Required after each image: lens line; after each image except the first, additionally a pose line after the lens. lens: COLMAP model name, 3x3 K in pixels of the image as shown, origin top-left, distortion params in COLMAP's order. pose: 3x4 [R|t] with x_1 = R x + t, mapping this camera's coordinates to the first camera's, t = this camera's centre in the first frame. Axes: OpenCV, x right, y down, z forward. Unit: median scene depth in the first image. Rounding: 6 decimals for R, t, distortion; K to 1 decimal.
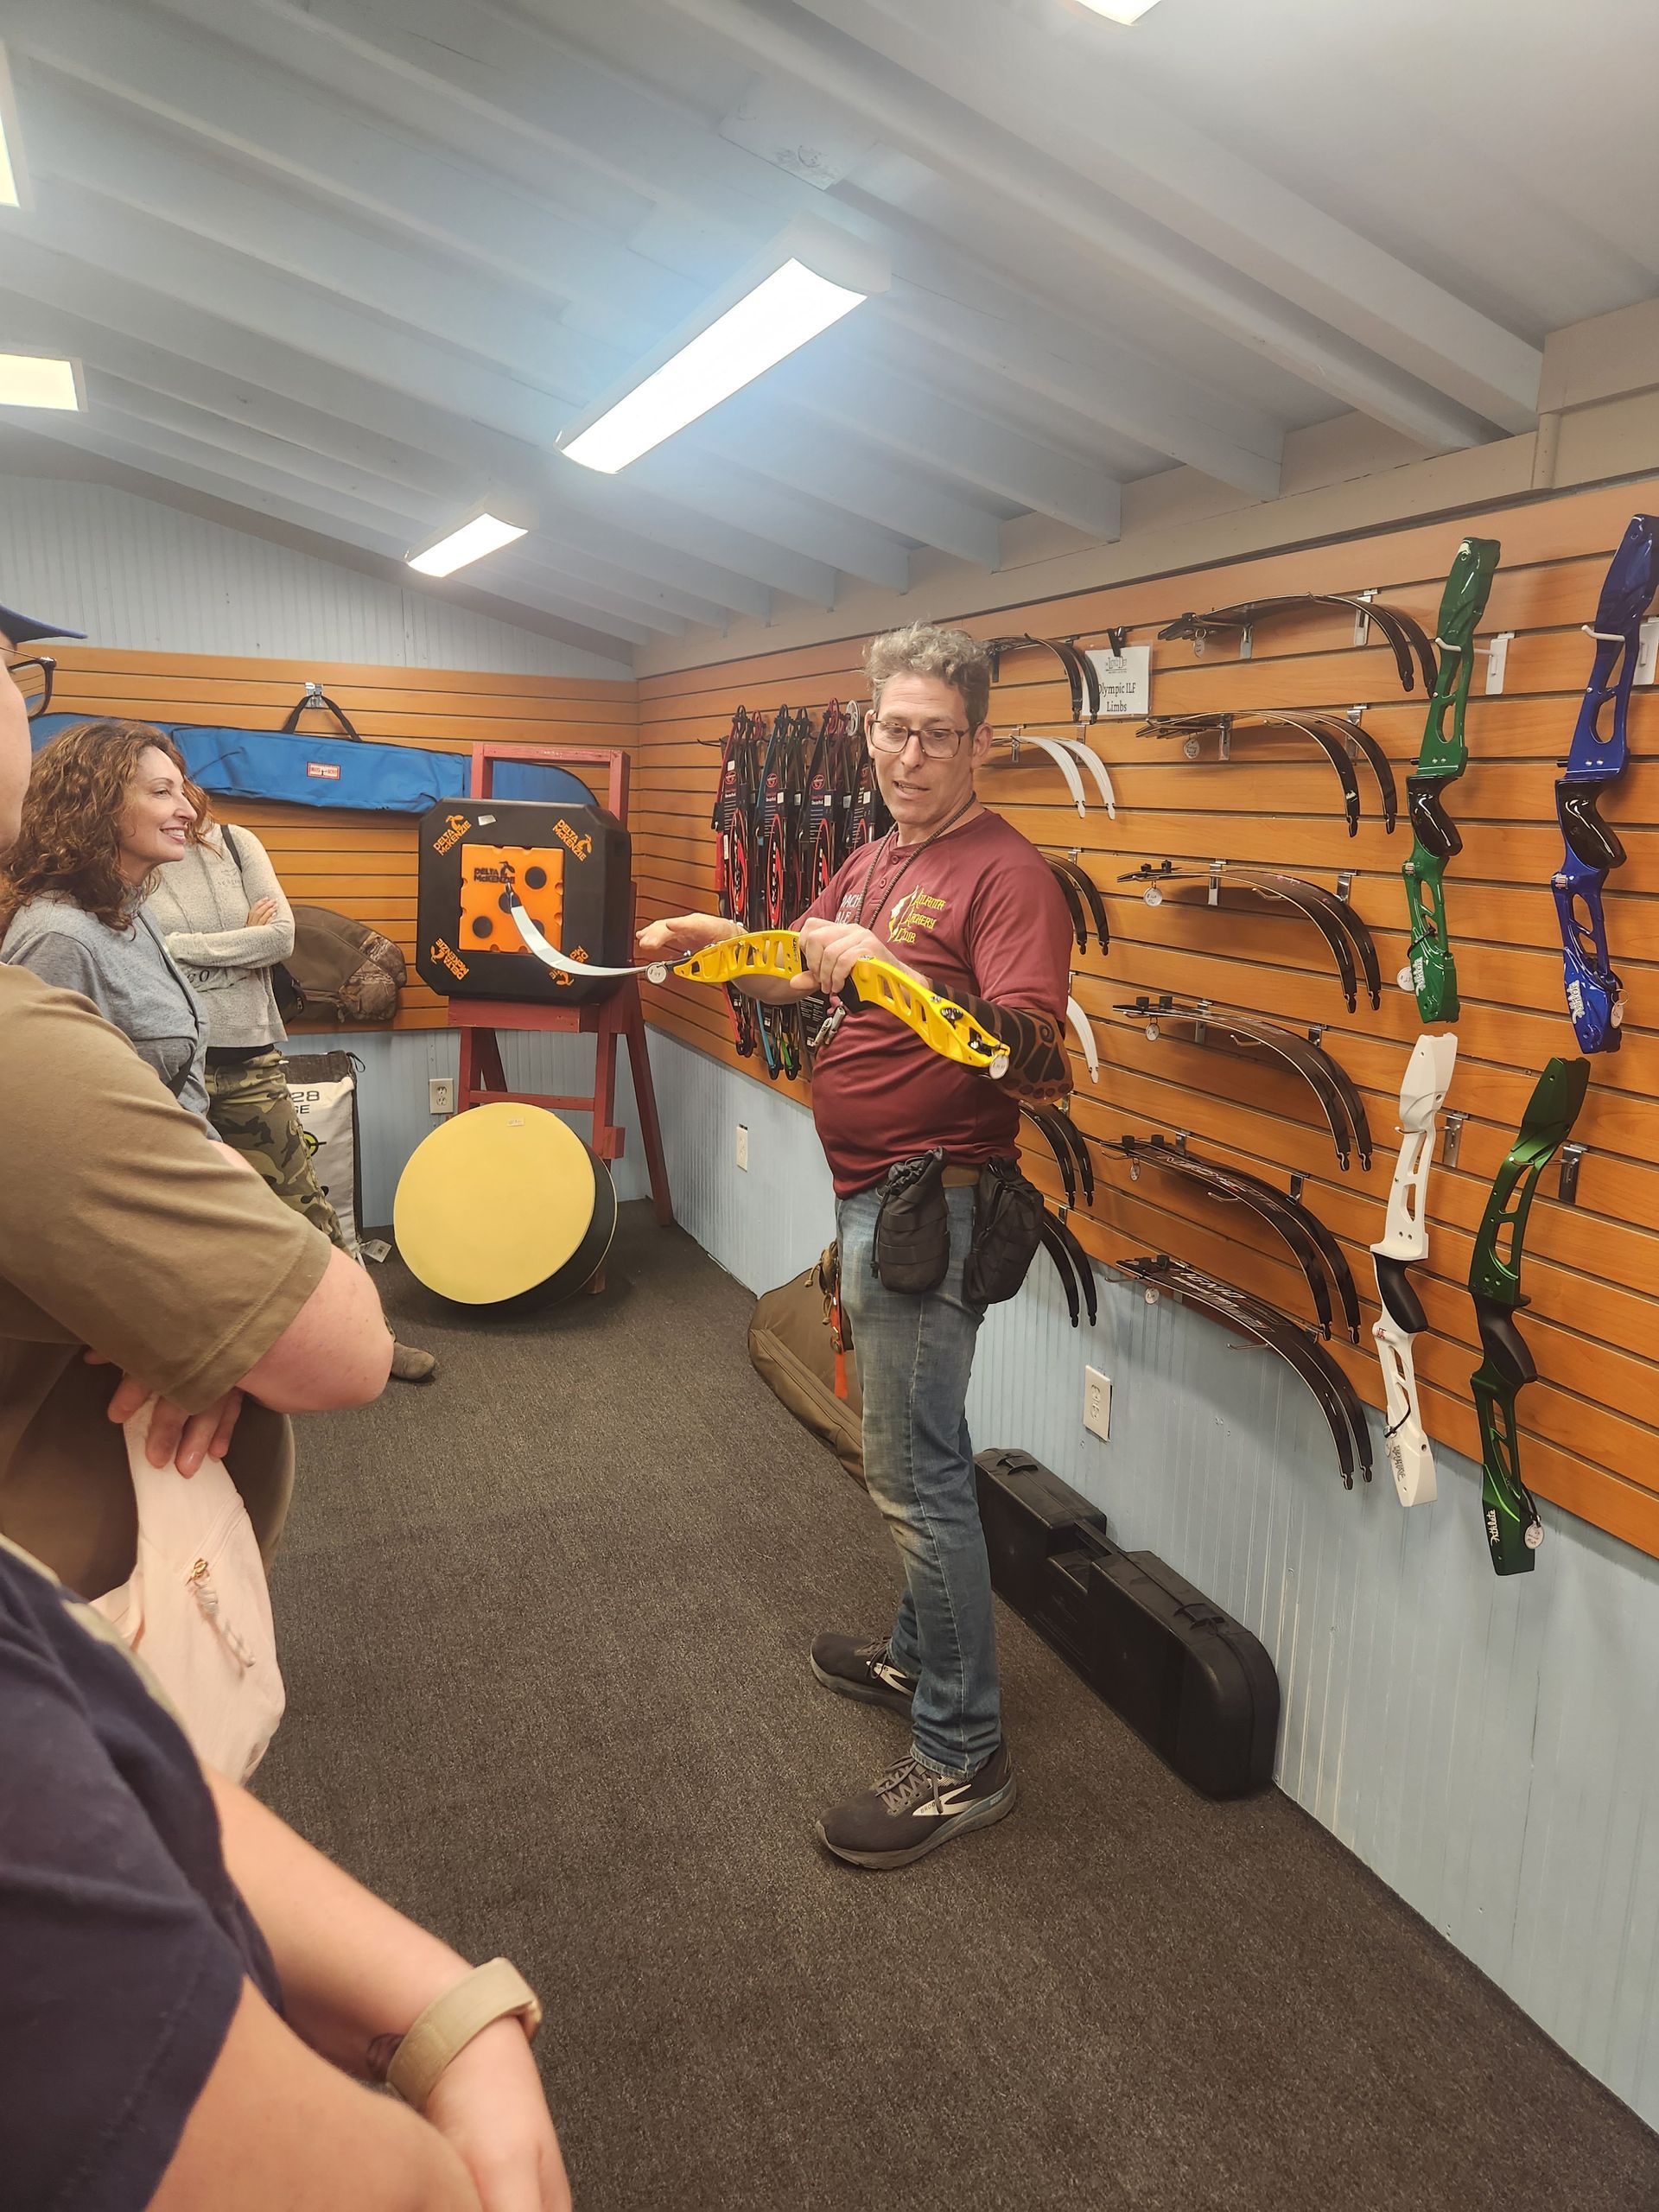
lens RADIAL K [[1505.3, 0, 856.0], [0, 1505.3, 1107.8], [0, 0, 1]] dist [0.076858, -0.060366]
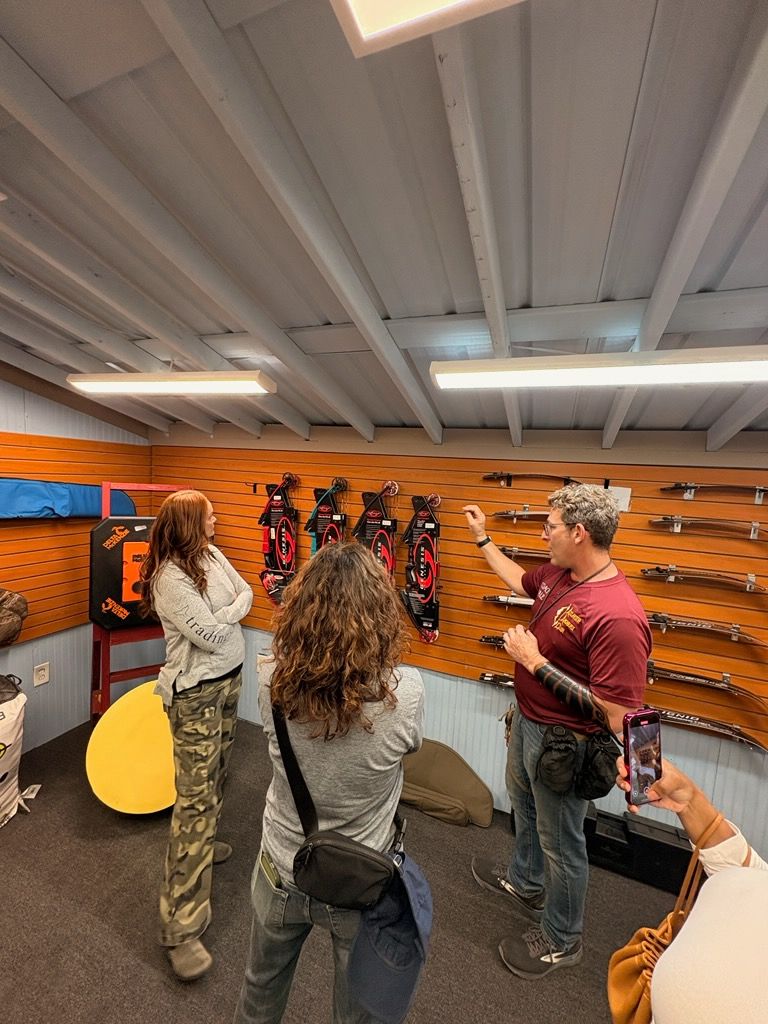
lens RADIAL K [[418.7, 0, 380.5], [0, 418.7, 511.6], [0, 0, 1]] dist [0.002876, 0.000549]
pose [[0.715433, -0.045555, 0.697195, -0.651858], [0.103075, 0.993835, -0.040834, -0.269388], [-0.691037, 0.101077, 0.715718, 0.749446]]
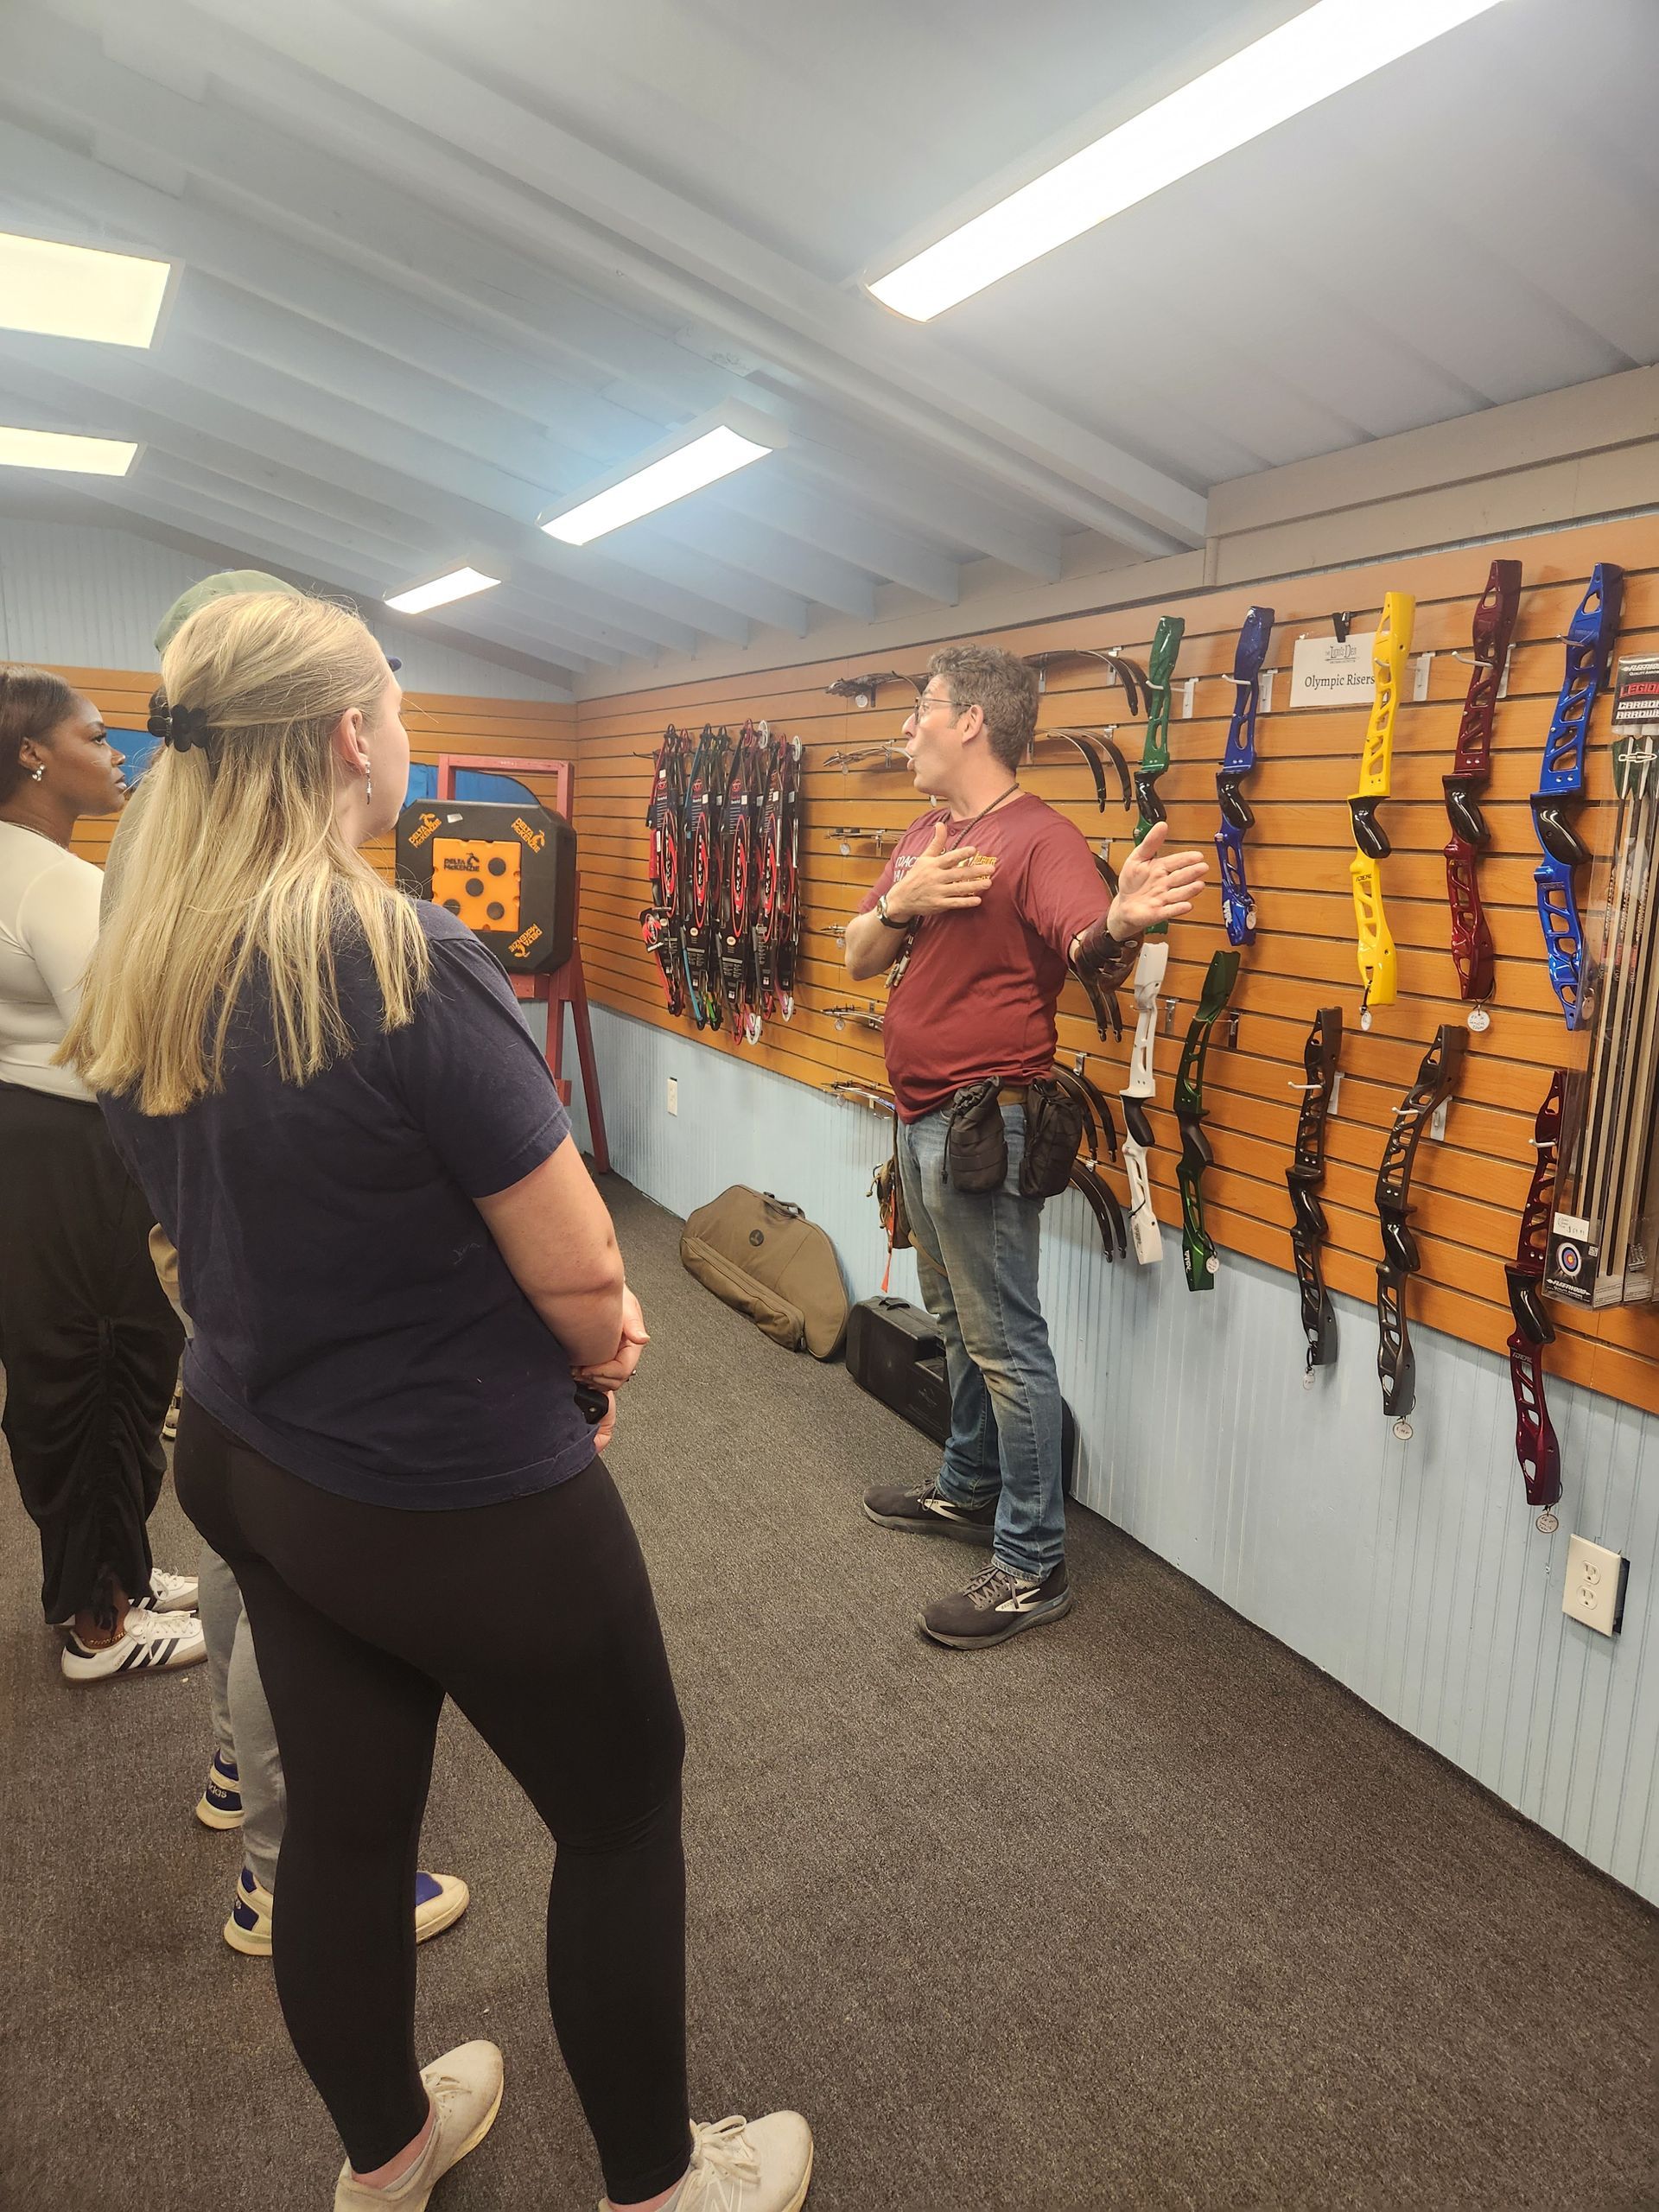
lens RADIAL K [[1505.3, 0, 873.5], [0, 1505.3, 1117.8], [0, 0, 1]] dist [0.076858, -0.060366]
pose [[0.997452, -0.006526, 0.071049, -0.003418], [0.007410, 0.999898, -0.012181, 0.105546], [-0.070962, 0.012677, 0.997398, -0.353323]]
